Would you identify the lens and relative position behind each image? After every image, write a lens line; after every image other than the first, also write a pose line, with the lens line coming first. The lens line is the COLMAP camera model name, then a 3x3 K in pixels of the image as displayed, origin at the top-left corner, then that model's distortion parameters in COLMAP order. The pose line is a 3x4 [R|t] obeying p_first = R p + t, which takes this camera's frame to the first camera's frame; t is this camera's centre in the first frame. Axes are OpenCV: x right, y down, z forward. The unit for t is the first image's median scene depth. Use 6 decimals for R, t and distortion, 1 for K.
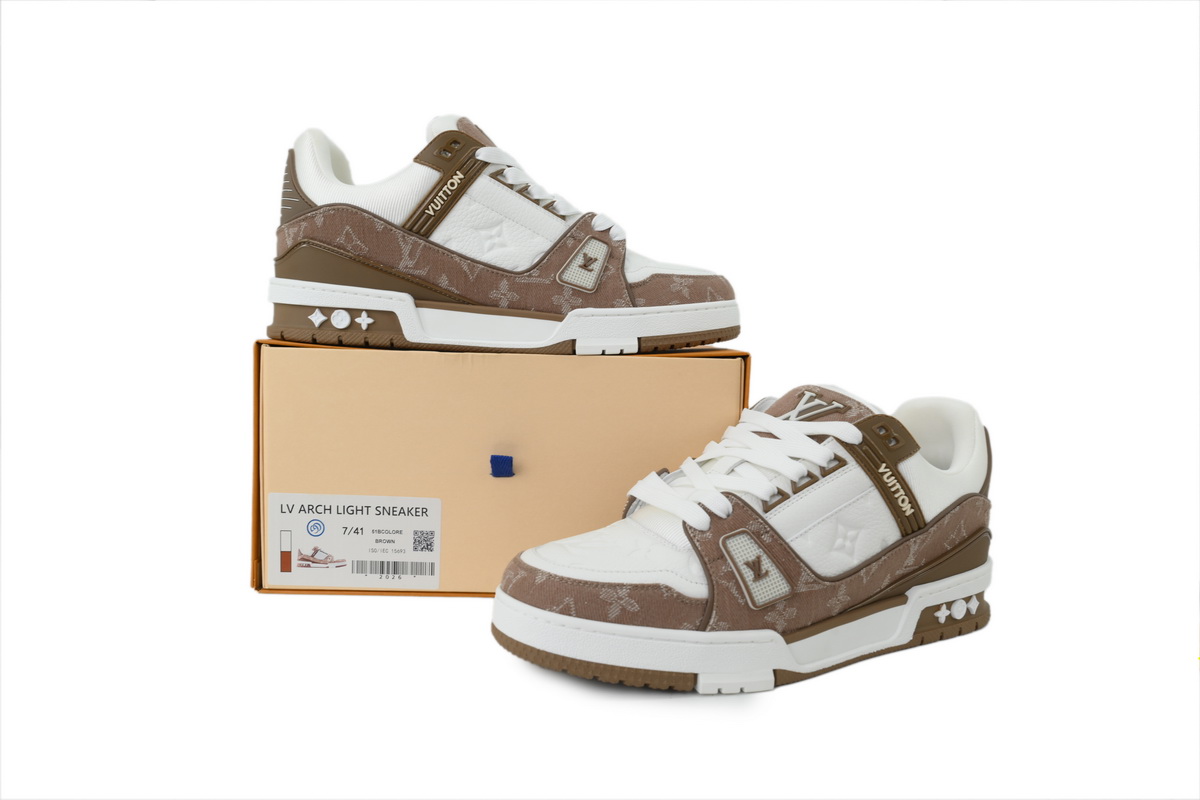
lens RADIAL K [[742.5, 0, 600.0], [0, 742.5, 400.0], [0, 0, 1]] dist [-0.000511, -0.000386]
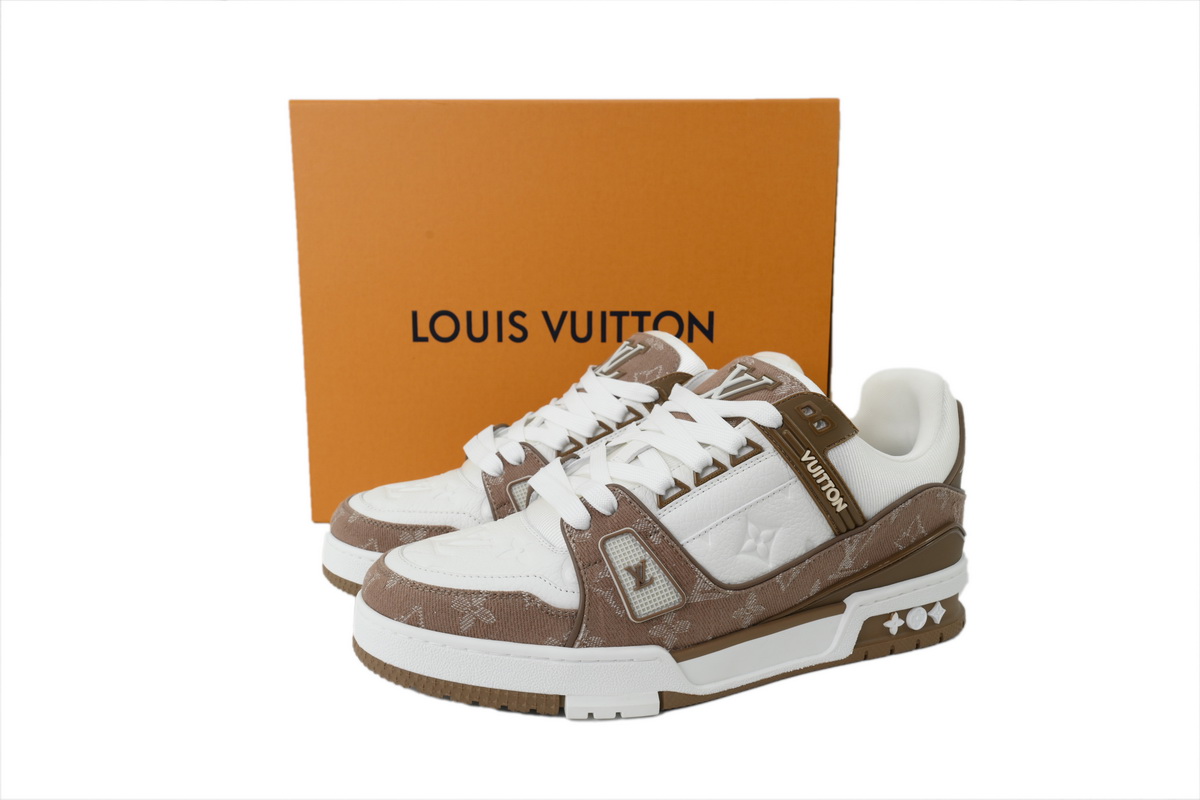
lens RADIAL K [[742.5, 0, 600.0], [0, 742.5, 400.0], [0, 0, 1]] dist [-0.000511, -0.000386]
pose [[0.994470, -0.009188, -0.104615, 0.240756], [0.013833, 0.998946, 0.043759, -0.011988], [0.104102, -0.044964, 0.993550, 0.143402]]
